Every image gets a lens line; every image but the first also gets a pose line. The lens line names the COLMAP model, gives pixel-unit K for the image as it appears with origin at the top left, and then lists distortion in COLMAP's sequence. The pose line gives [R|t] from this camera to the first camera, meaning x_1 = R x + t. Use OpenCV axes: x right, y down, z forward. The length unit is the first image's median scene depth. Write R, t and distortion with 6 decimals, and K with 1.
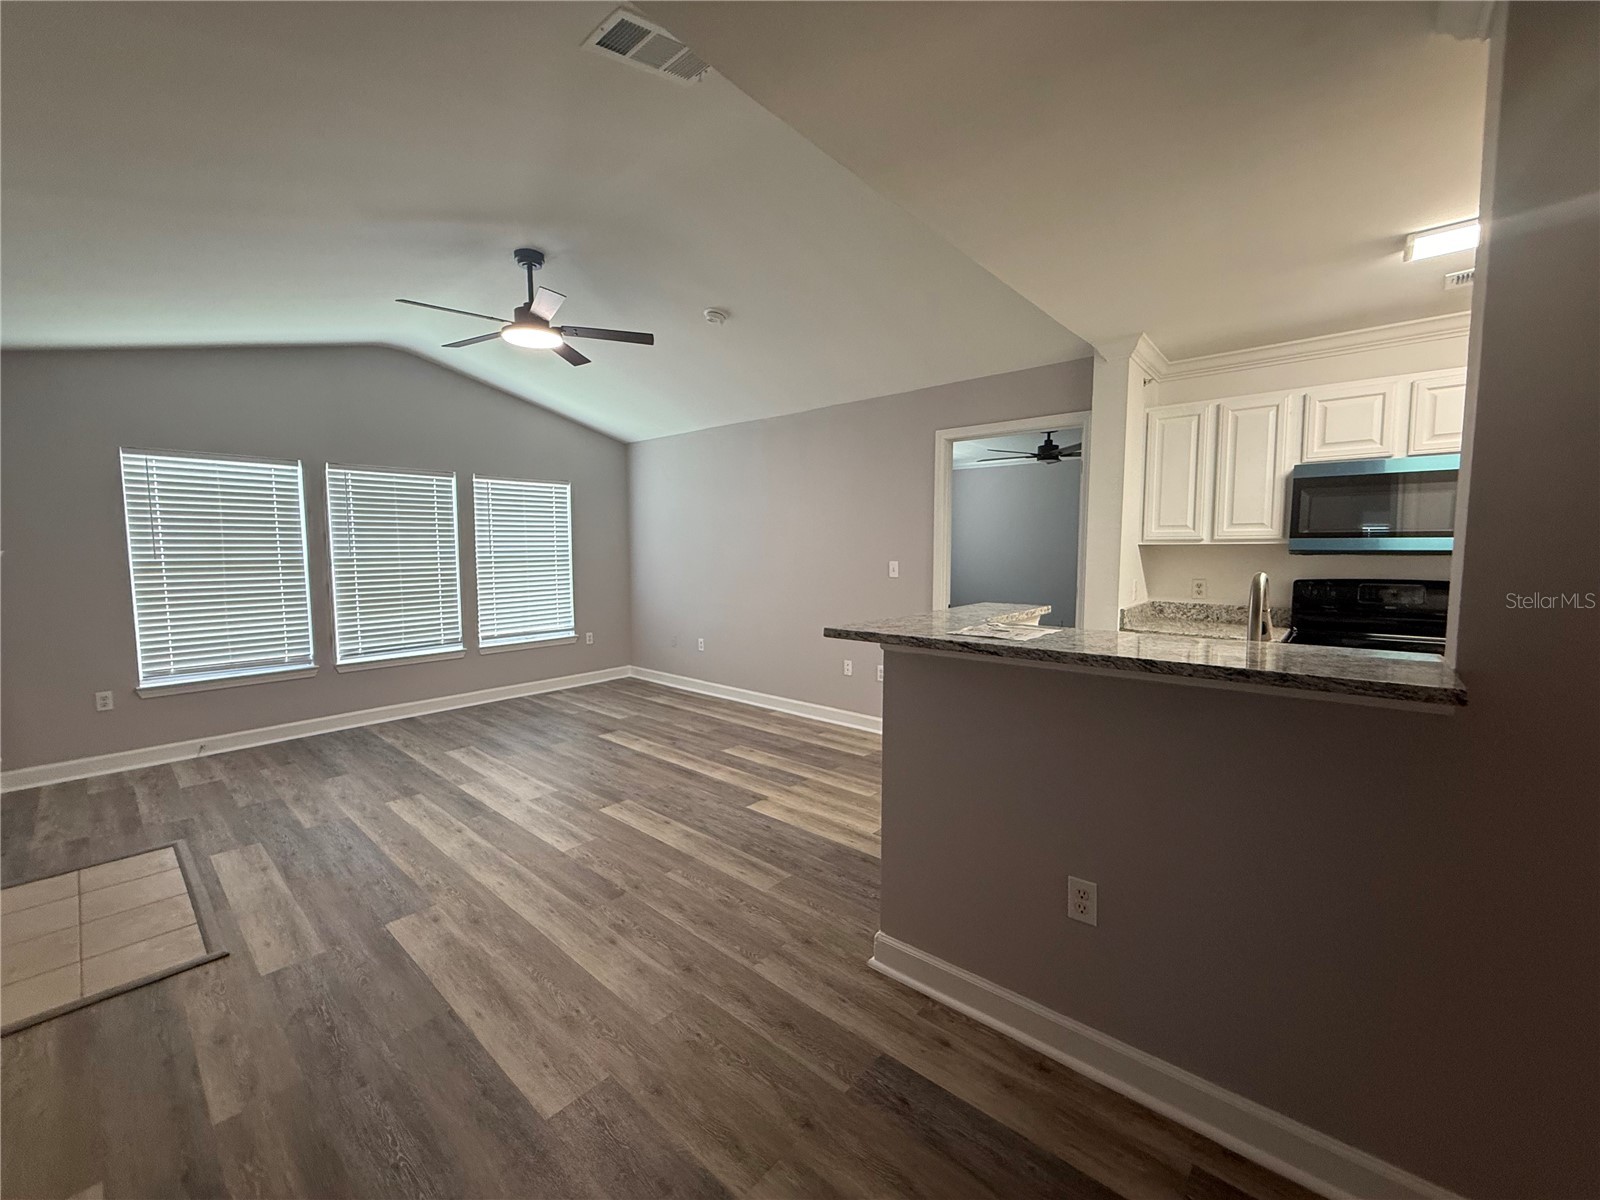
lens RADIAL K [[643.8, 0, 791.0], [0, 643.8, 591.7], [0, 0, 1]] dist [0.002698, 0.000404]
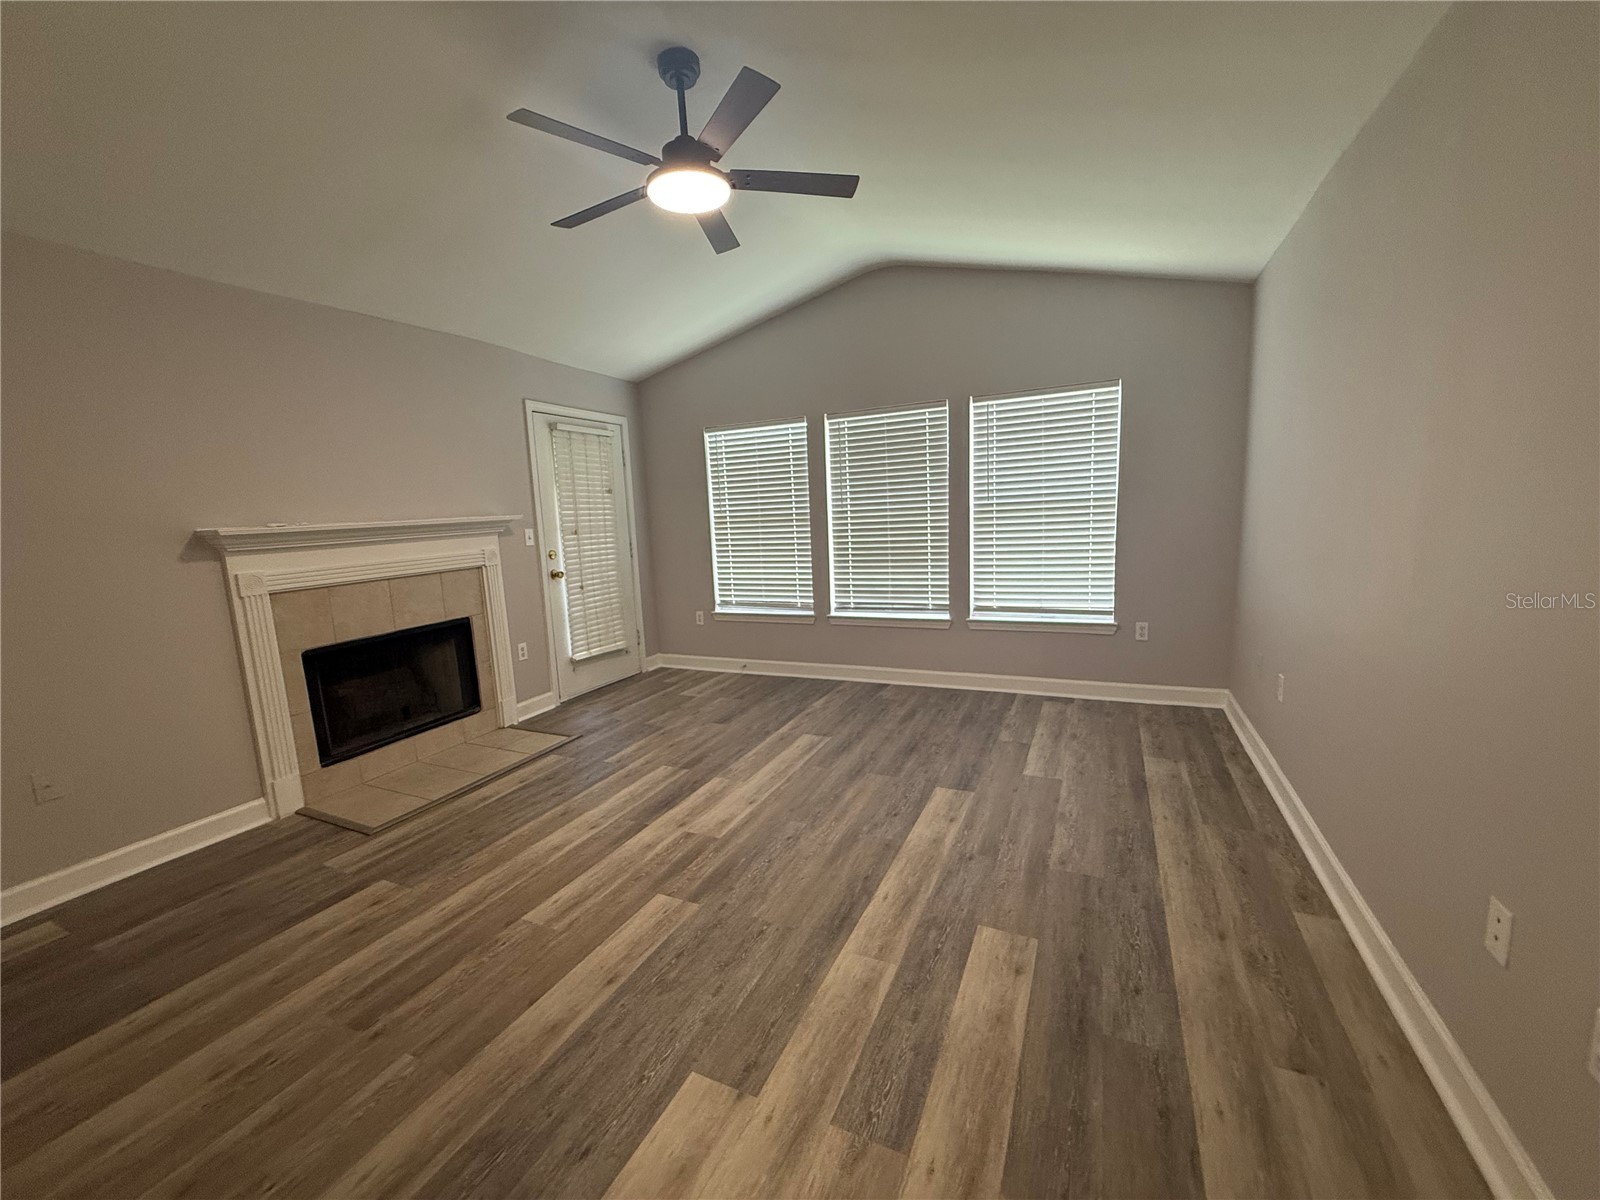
lens RADIAL K [[643.8, 0, 804.8], [0, 643.8, 586.8], [0, 0, 1]] dist [0.002698, 0.000404]
pose [[0.275347, 0.107327, -0.955335, 0.285826], [-0.021234, 0.994185, 0.105572, -0.043874], [0.961111, -0.008783, 0.276024, 0.782584]]
